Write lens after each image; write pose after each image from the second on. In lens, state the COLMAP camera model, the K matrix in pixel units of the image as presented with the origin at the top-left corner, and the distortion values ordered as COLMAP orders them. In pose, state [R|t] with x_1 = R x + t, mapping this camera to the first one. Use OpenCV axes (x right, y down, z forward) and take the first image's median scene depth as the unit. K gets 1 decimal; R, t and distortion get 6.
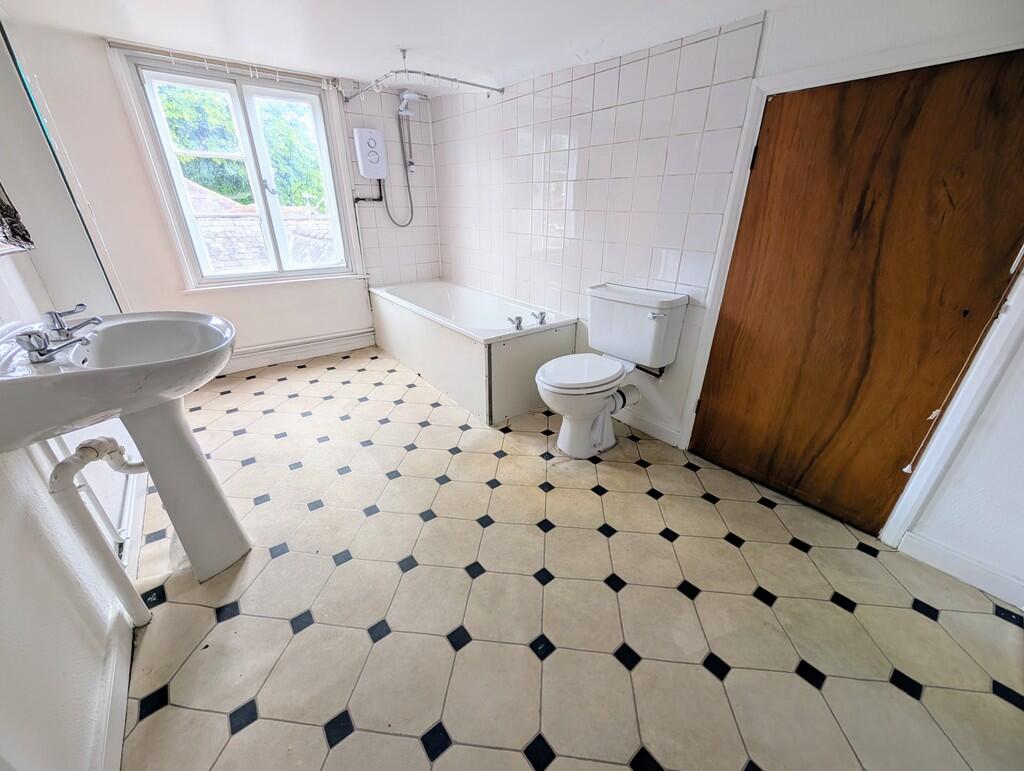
lens RADIAL K [[388.6, 0, 514.3], [0, 388.6, 384.1], [0, 0, 1]] dist [-0.000876, 0.000453]
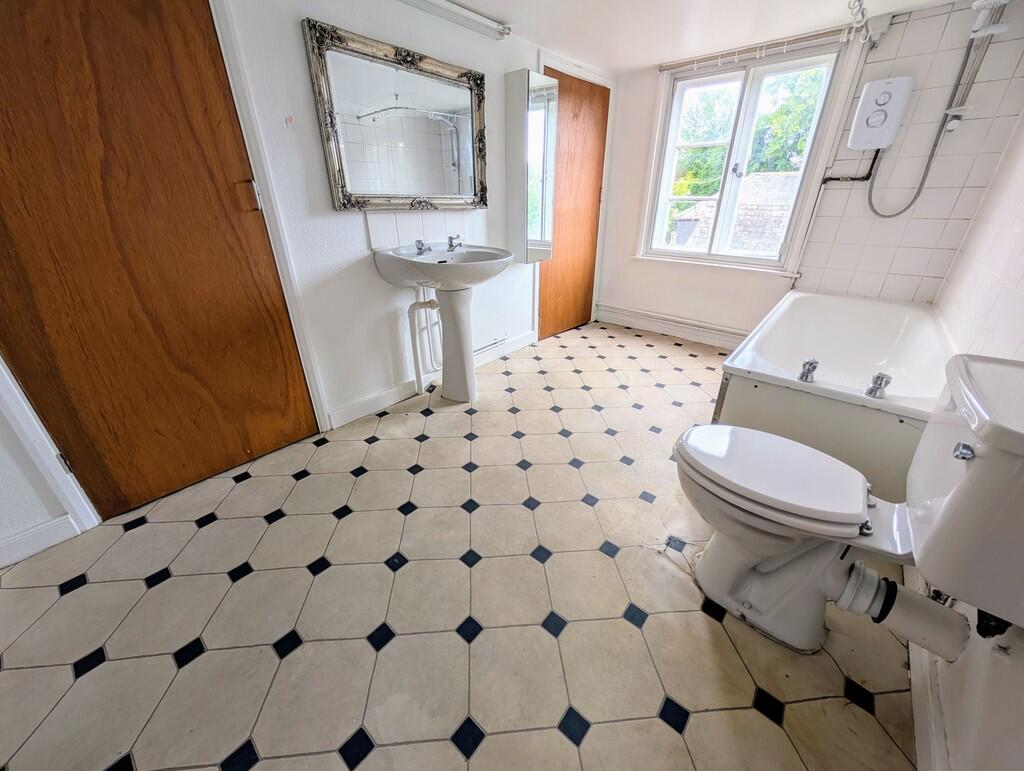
lens RADIAL K [[388.6, 0, 514.3], [0, 388.6, 384.1], [0, 0, 1]] dist [-0.000876, 0.000453]
pose [[0.186472, 0.419338, -0.888473, 0.471966], [-0.410830, 0.854754, 0.317199, -0.140928], [0.892439, 0.305862, 0.331664, 0.387529]]
